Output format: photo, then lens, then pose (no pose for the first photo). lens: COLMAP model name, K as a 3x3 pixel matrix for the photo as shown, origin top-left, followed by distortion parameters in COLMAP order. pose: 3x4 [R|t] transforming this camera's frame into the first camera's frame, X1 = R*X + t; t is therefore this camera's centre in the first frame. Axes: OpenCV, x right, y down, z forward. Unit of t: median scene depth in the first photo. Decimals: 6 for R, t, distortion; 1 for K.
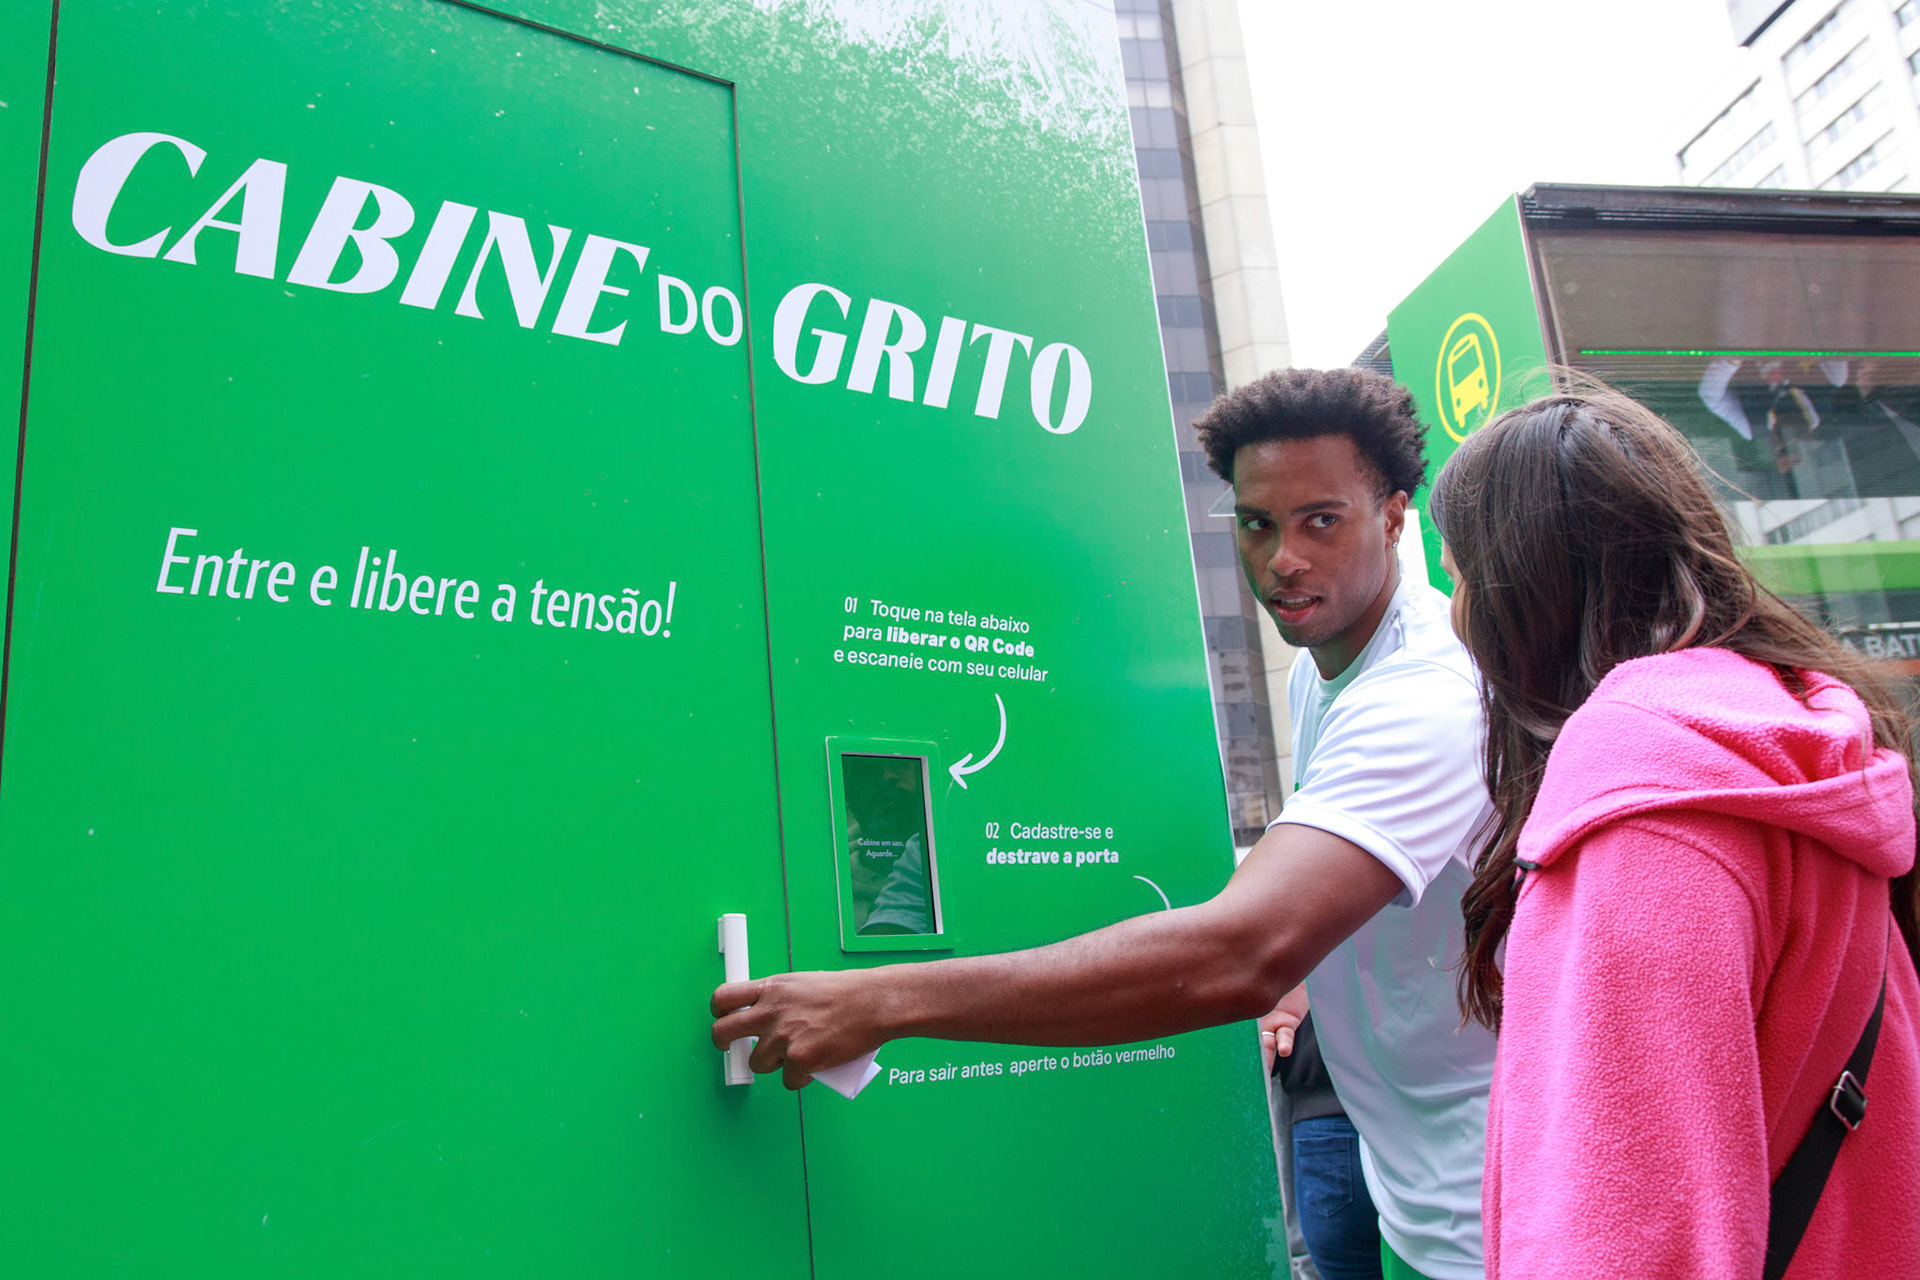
lens RADIAL K [[1590.0, 0, 960.0], [0, 1590.0, 640.0], [0, 0, 1]] dist [-0.093246, 0.073474]
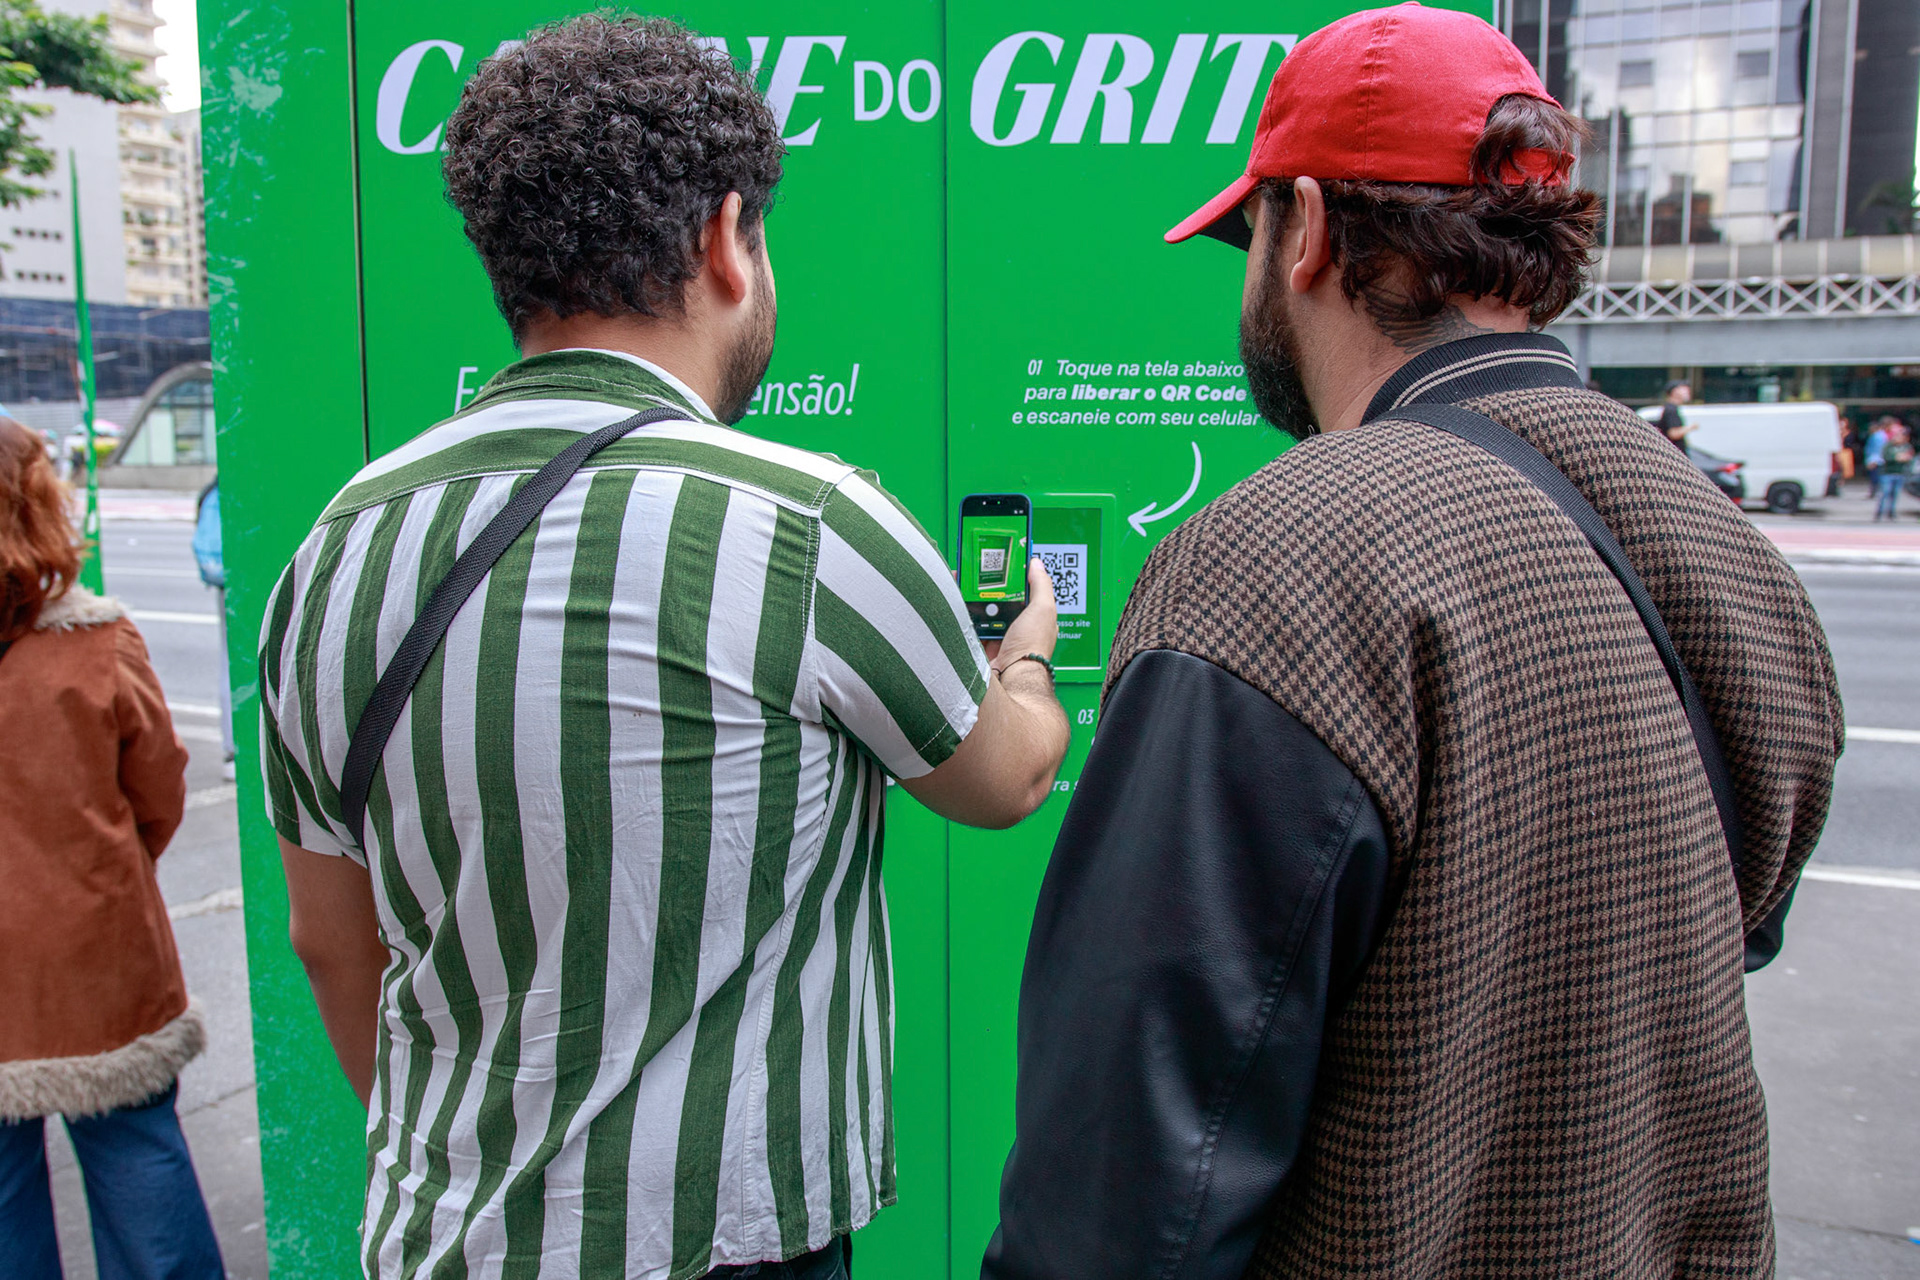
lens RADIAL K [[1590.0, 0, 960.0], [0, 1590.0, 640.0], [0, 0, 1]] dist [-0.093246, 0.073474]
pose [[0.810354, 0.162400, -0.562985, 0.536746], [0.082870, 0.919400, 0.384495, -0.275134], [0.580050, -0.358232, 0.731582, 0.112845]]
